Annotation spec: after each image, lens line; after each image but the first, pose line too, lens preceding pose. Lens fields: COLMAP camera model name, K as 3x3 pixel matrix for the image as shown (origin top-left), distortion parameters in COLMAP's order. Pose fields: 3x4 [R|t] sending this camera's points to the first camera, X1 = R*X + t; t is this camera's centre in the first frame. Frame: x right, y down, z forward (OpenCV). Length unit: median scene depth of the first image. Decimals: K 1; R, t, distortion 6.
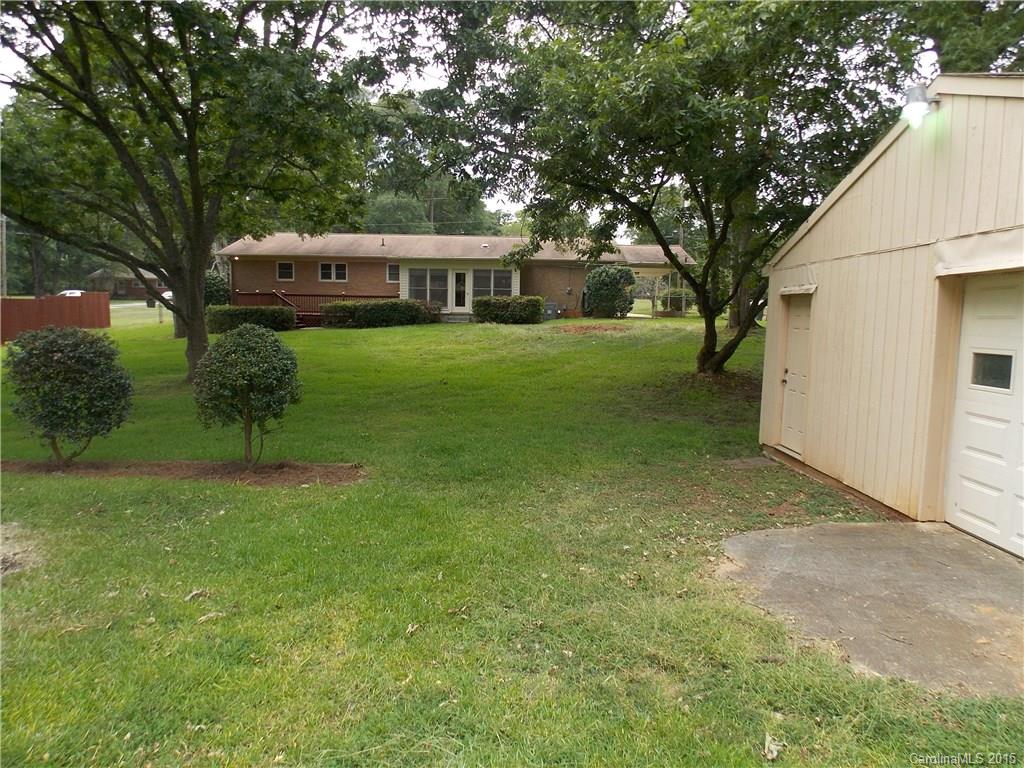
lens RADIAL K [[698.0, 0, 512.0], [0, 698.0, 384.0], [0, 0, 1]] dist [-0.007338, -0.002507]
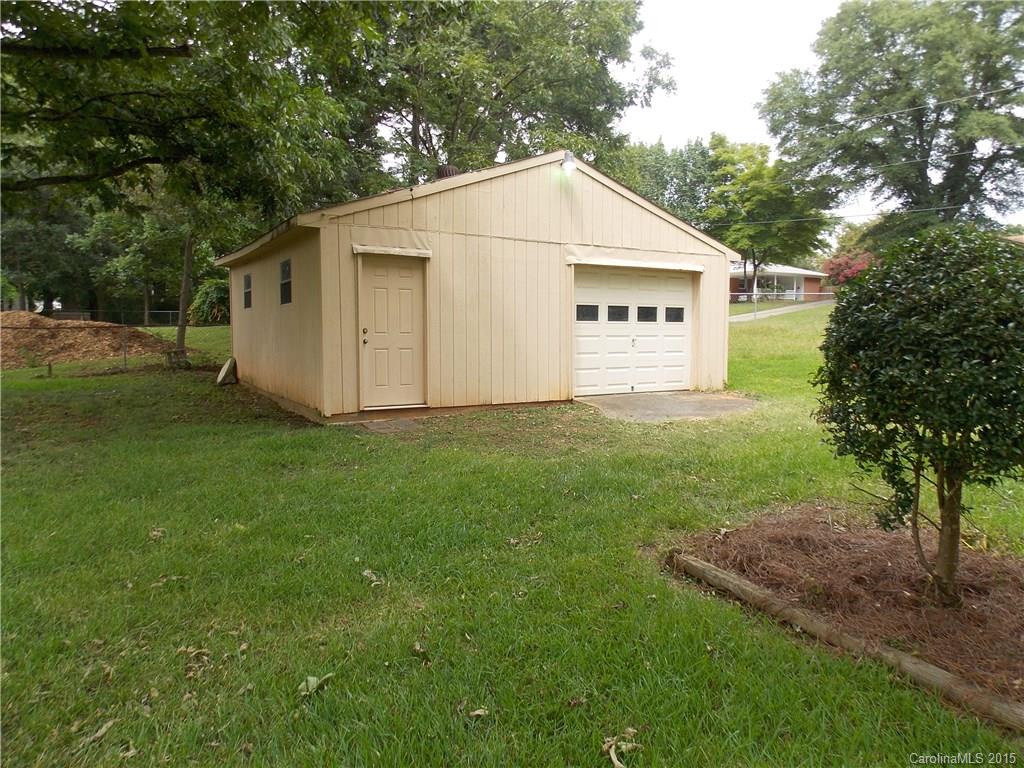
lens RADIAL K [[698.0, 0, 512.0], [0, 698.0, 384.0], [0, 0, 1]] dist [-0.007338, -0.002507]
pose [[-0.538088, -0.089272, 0.838148, -0.315392], [0.068585, 0.986441, 0.149099, -0.045454], [-0.840094, 0.137713, -0.524669, 0.773460]]
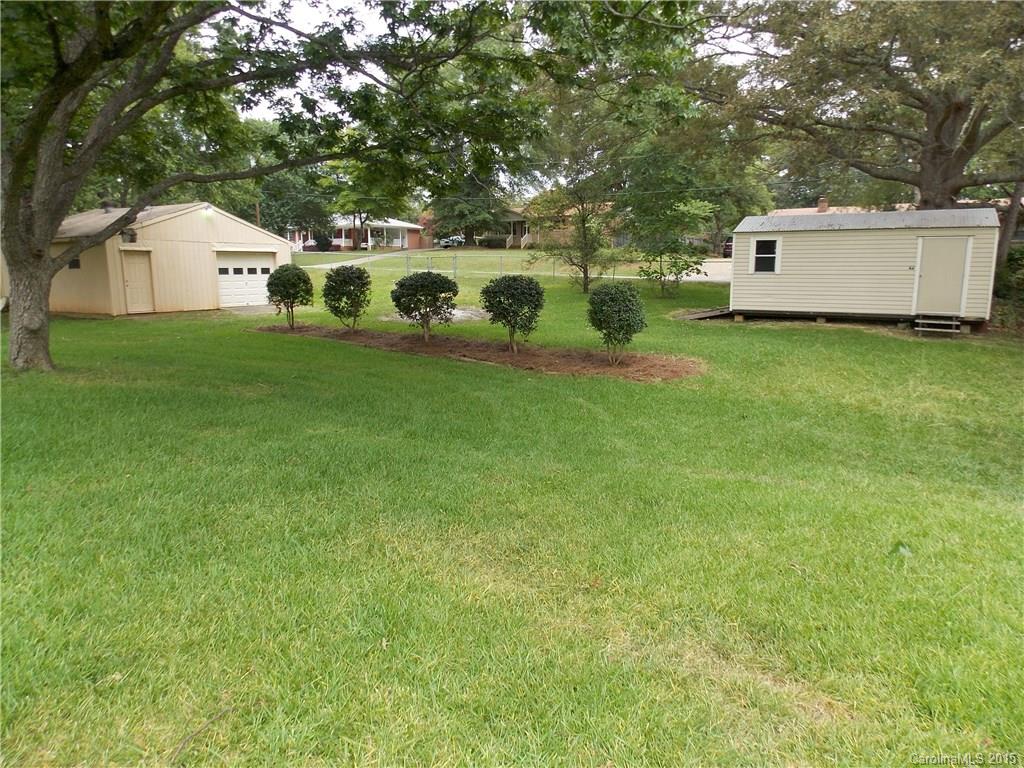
lens RADIAL K [[698.0, 0, 512.0], [0, 698.0, 384.0], [0, 0, 1]] dist [-0.007338, -0.002507]
pose [[-0.866895, -0.099658, 0.488428, -1.136362], [0.035576, 0.964946, 0.260028, -0.148192], [-0.497220, 0.242793, -0.832961, 1.393474]]
